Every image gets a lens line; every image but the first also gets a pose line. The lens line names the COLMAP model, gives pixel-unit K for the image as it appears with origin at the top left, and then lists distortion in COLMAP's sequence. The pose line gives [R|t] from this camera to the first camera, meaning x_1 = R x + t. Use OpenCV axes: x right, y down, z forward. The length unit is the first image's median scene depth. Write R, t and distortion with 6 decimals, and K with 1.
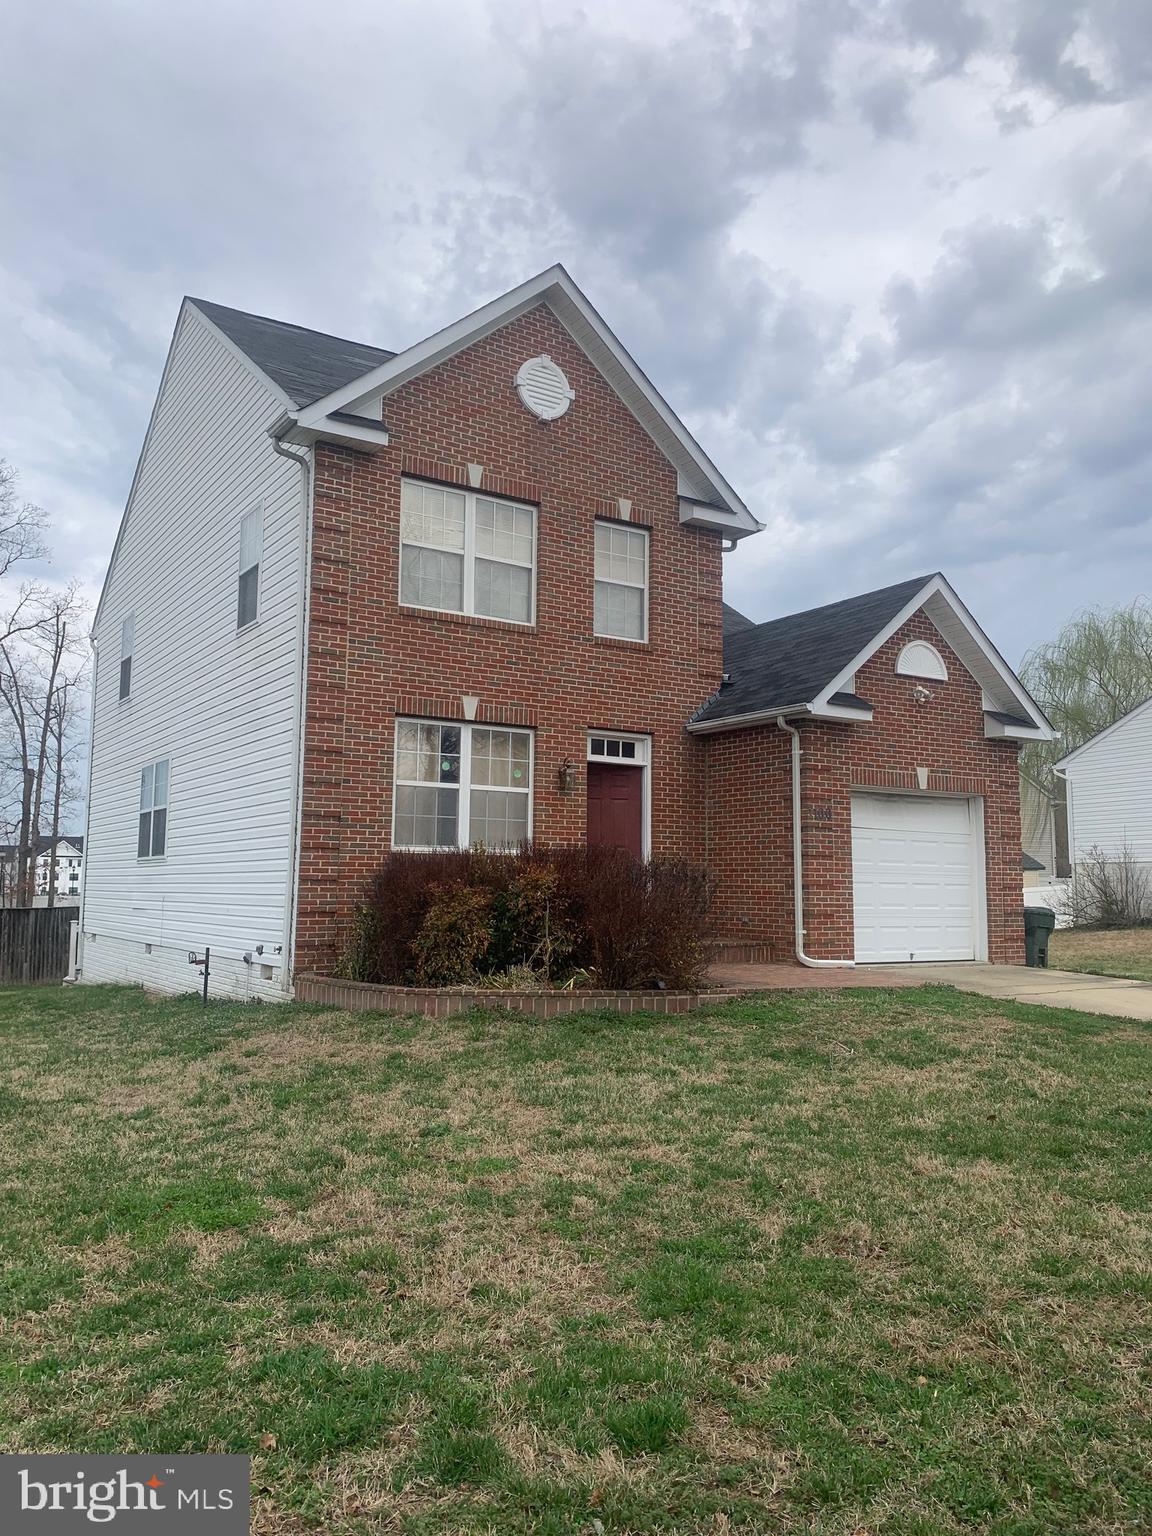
lens RADIAL K [[1160.2, 0, 576.0], [0, 1160.2, 768.0], [0, 0, 1]] dist [0.136409, -0.000240]
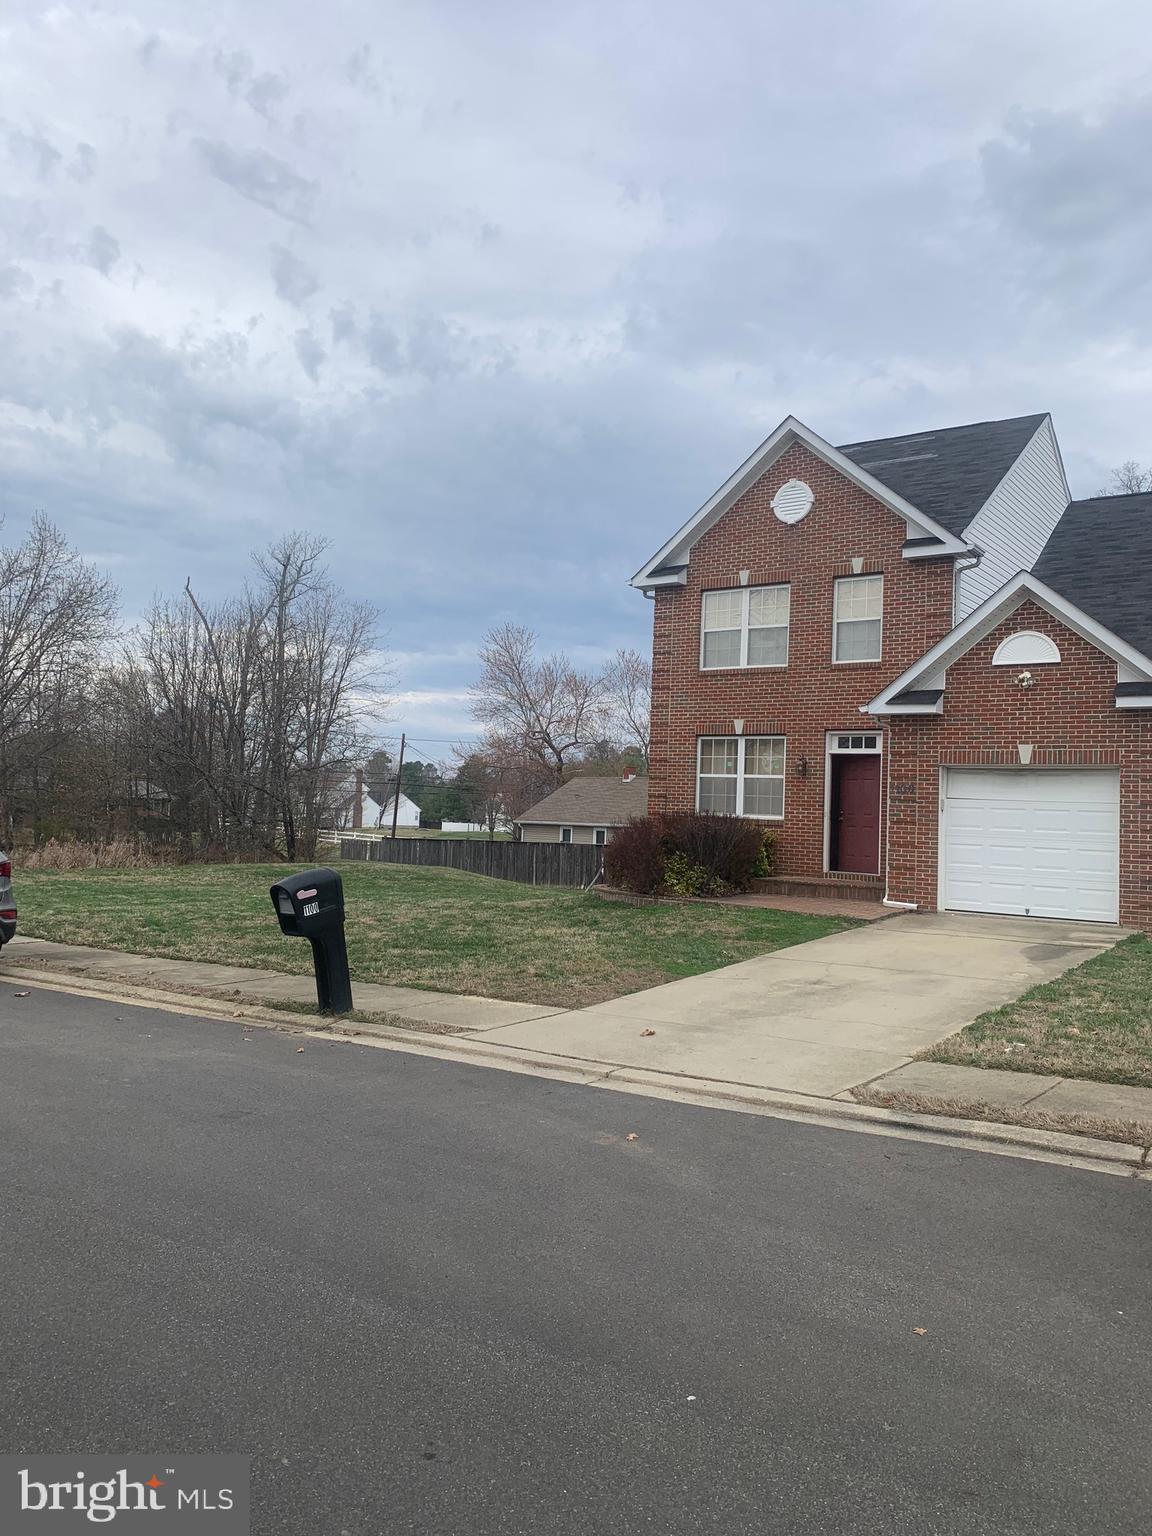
lens RADIAL K [[1160.2, 0, 576.0], [0, 1160.2, 768.0], [0, 0, 1]] dist [0.136409, -0.000240]
pose [[0.377712, -0.033676, -0.925311, 1.236627], [0.063131, 0.997950, -0.010550, 0.006960], [0.923769, -0.054431, 0.379063, 0.180312]]
